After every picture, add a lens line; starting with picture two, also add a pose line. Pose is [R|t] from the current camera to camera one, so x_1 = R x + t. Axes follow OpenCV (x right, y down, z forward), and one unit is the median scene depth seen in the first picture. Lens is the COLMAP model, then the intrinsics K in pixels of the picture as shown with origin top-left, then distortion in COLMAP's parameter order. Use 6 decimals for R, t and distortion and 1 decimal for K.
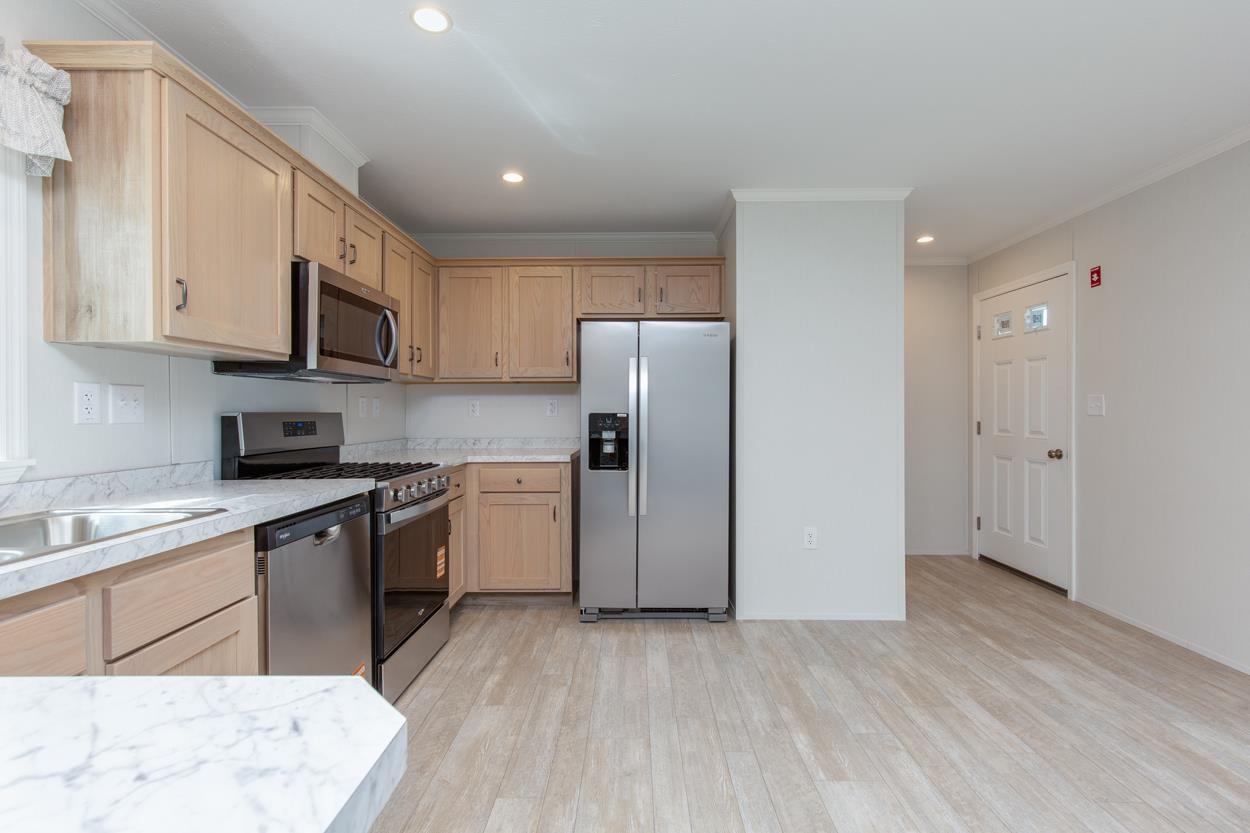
lens RADIAL K [[563.3, 0, 626.7], [0, 563.3, 414.9], [0, 0, 1]] dist [0.009046, 0.000175]
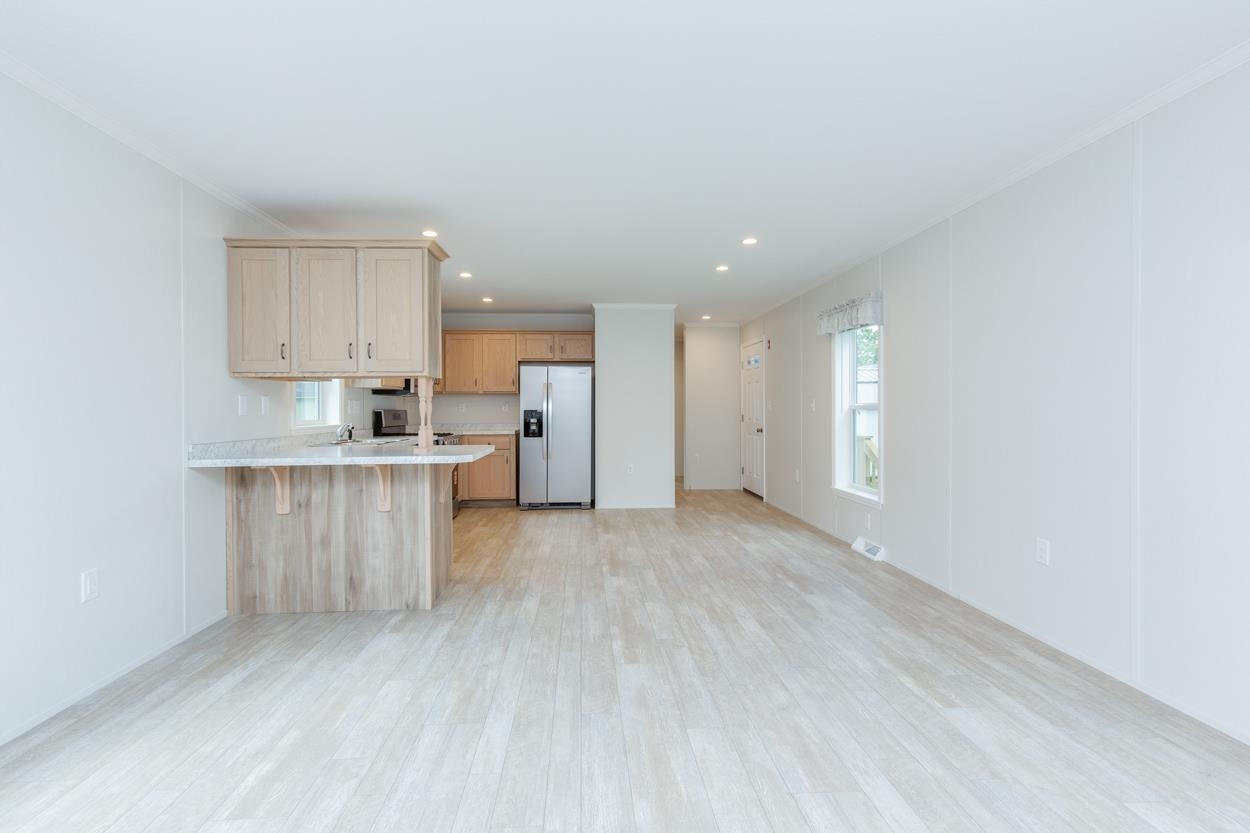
lens RADIAL K [[568.7, 0, 603.1], [0, 568.7, 428.7], [0, 0, 1]] dist [0.002849, -0.000409]
pose [[0.998932, -0.001723, 0.046167, 0.130327], [0.000273, 0.999507, 0.031389, 0.000236], [-0.046198, -0.031343, 0.998440, -1.127369]]
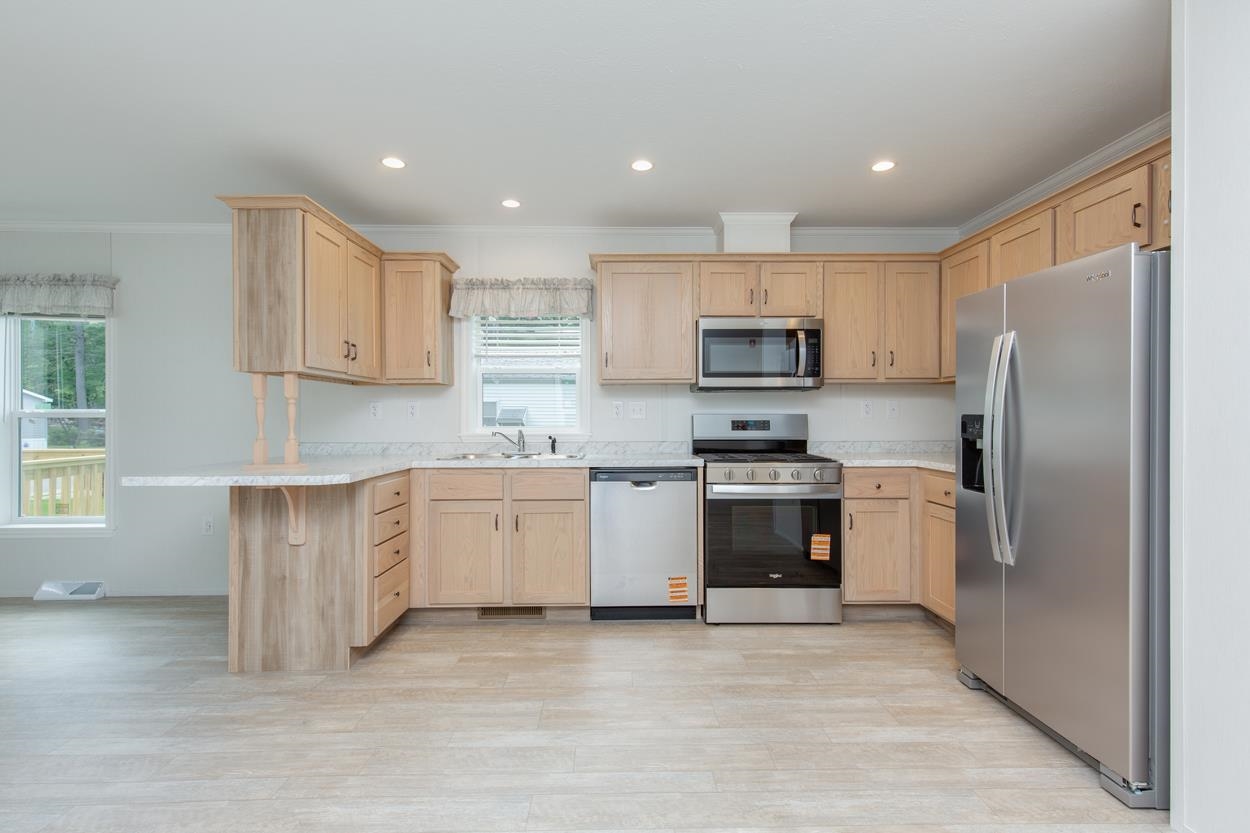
lens RADIAL K [[563.3, 0, 626.7], [0, 563.3, 414.9], [0, 0, 1]] dist [0.009046, 0.000175]
pose [[0.036296, 0.000483, -0.999341, 0.708069], [-0.001486, 0.999999, 0.000430, -0.002576], [0.999340, 0.001469, 0.036296, 0.519624]]
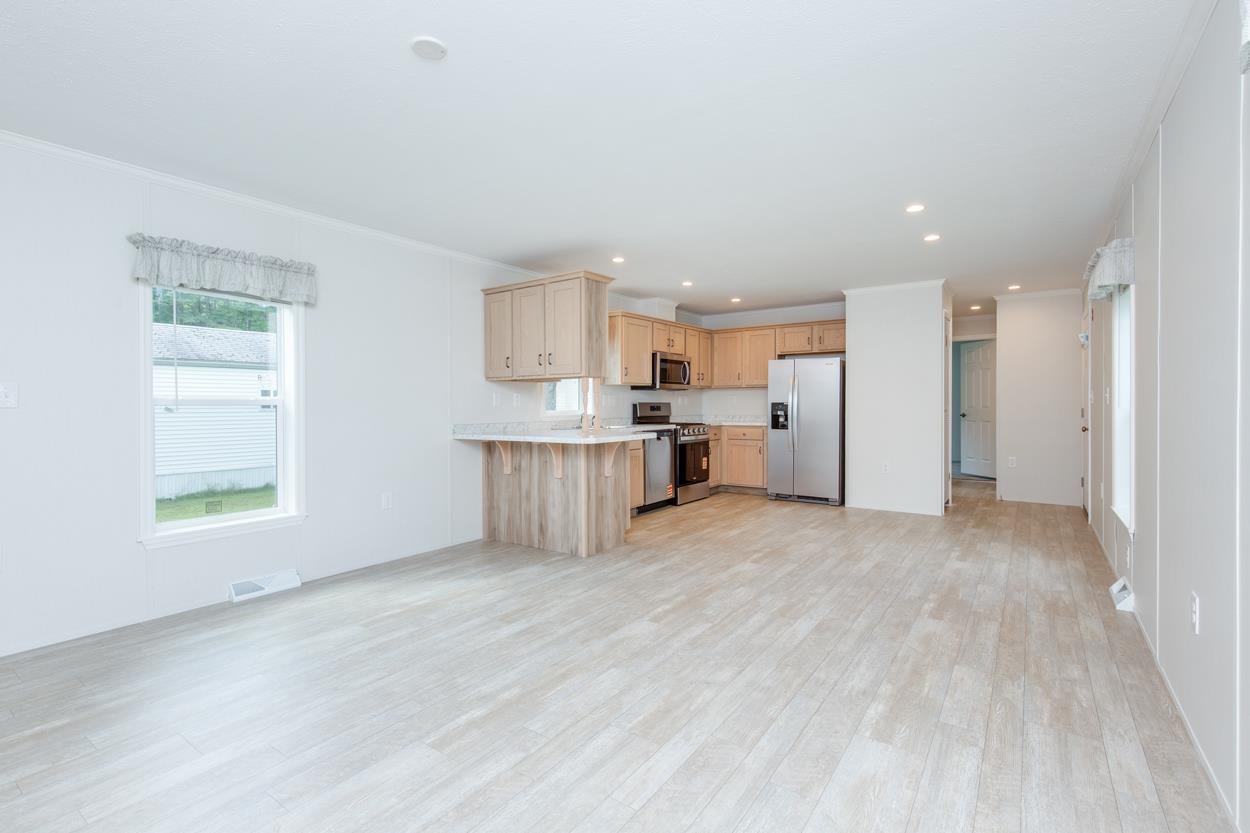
lens RADIAL K [[560.0, 0, 612.4], [0, 560.0, 444.6], [0, 0, 1]] dist [-0.003071, 0.000163]
pose [[0.807822, 0.043524, -0.587817, 0.713459], [0.000128, 0.997257, 0.074016, -0.002002], [0.589426, -0.059867, 0.805601, -1.099589]]
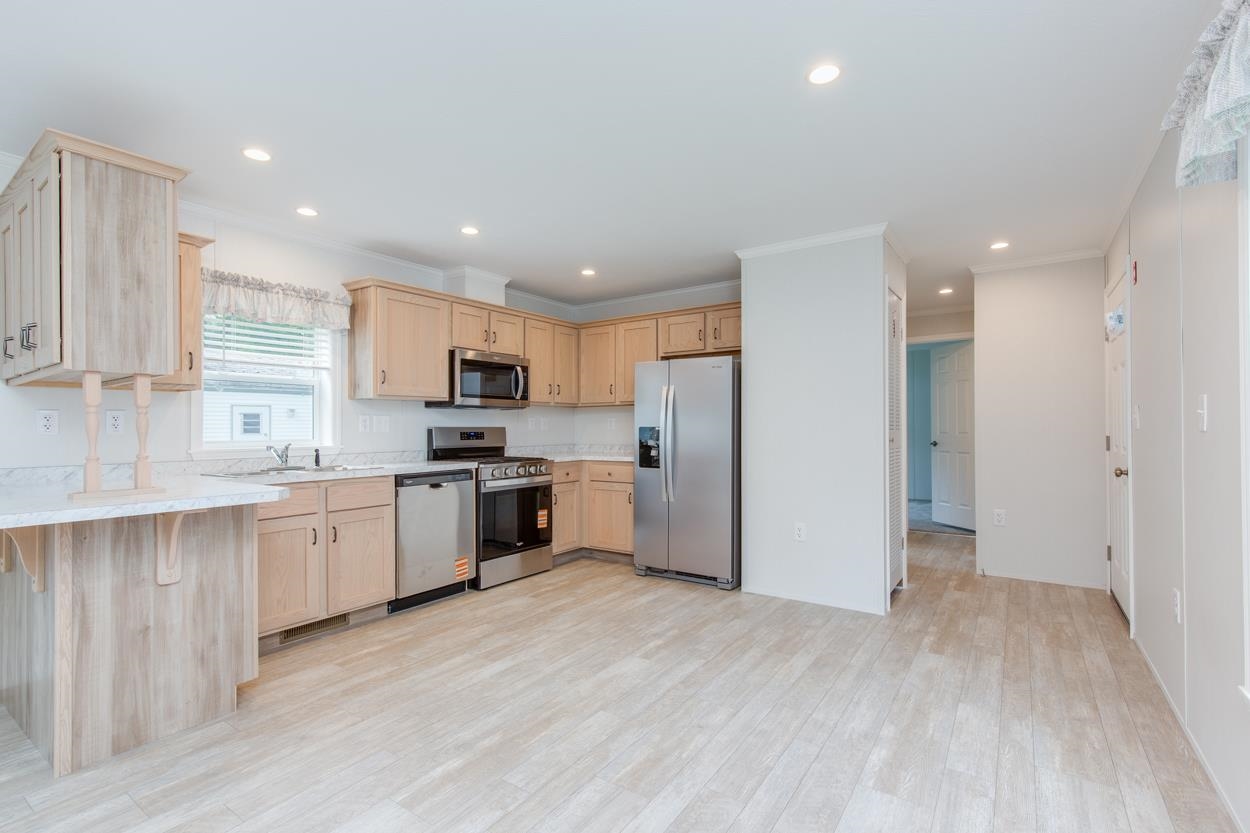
lens RADIAL K [[569.7, 0, 624.9], [0, 569.7, 423.1], [0, 0, 1]] dist [0.008336, -0.000454]
pose [[0.828849, -0.005172, -0.559448, 0.713370], [0.000217, 0.999960, -0.008924, -0.000282], [0.559472, 0.007275, 0.828817, -0.208933]]
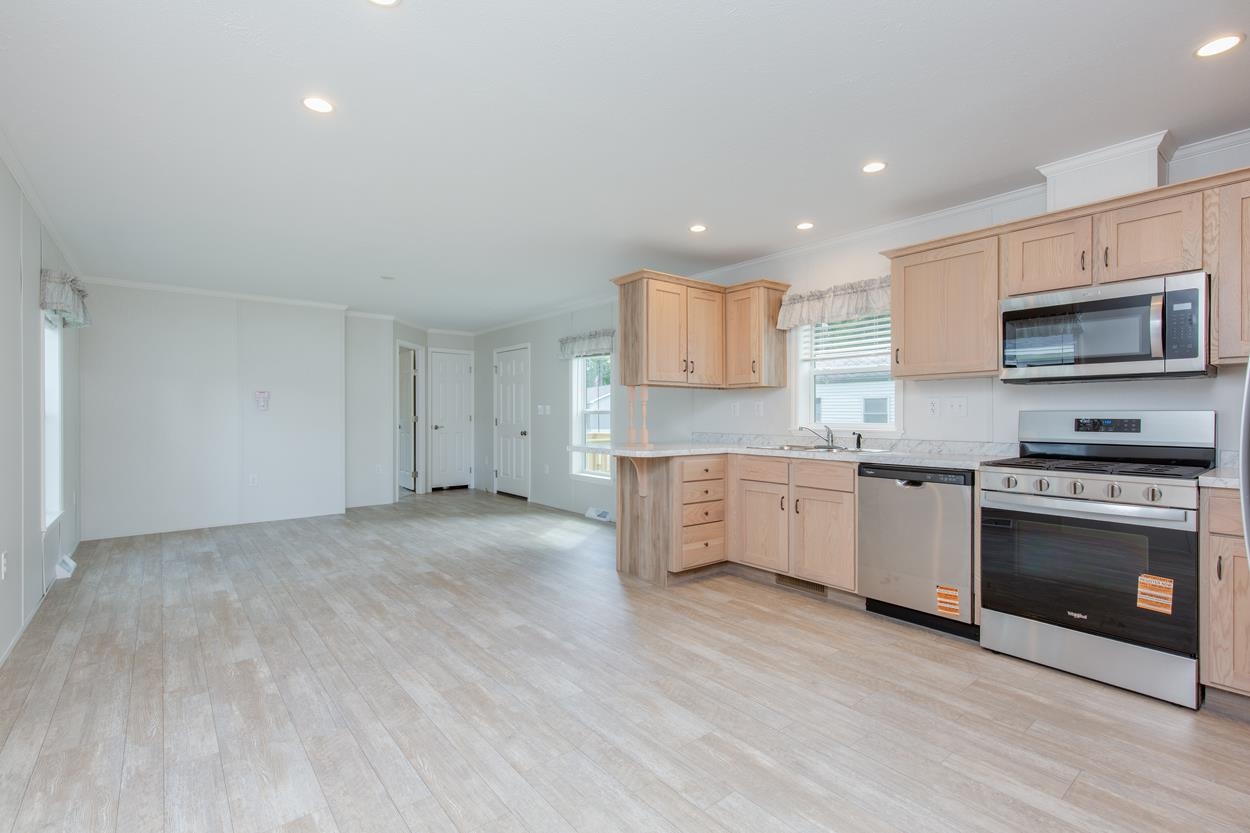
lens RADIAL K [[573.0, 0, 628.6], [0, 573.0, 412.9], [0, 0, 1]] dist [0.004618, -0.001132]
pose [[-0.767094, 0.002789, -0.641528, 0.717232], [0.000827, 0.999994, 0.003359, -0.004329], [0.641534, 0.002046, -0.767092, 1.044095]]
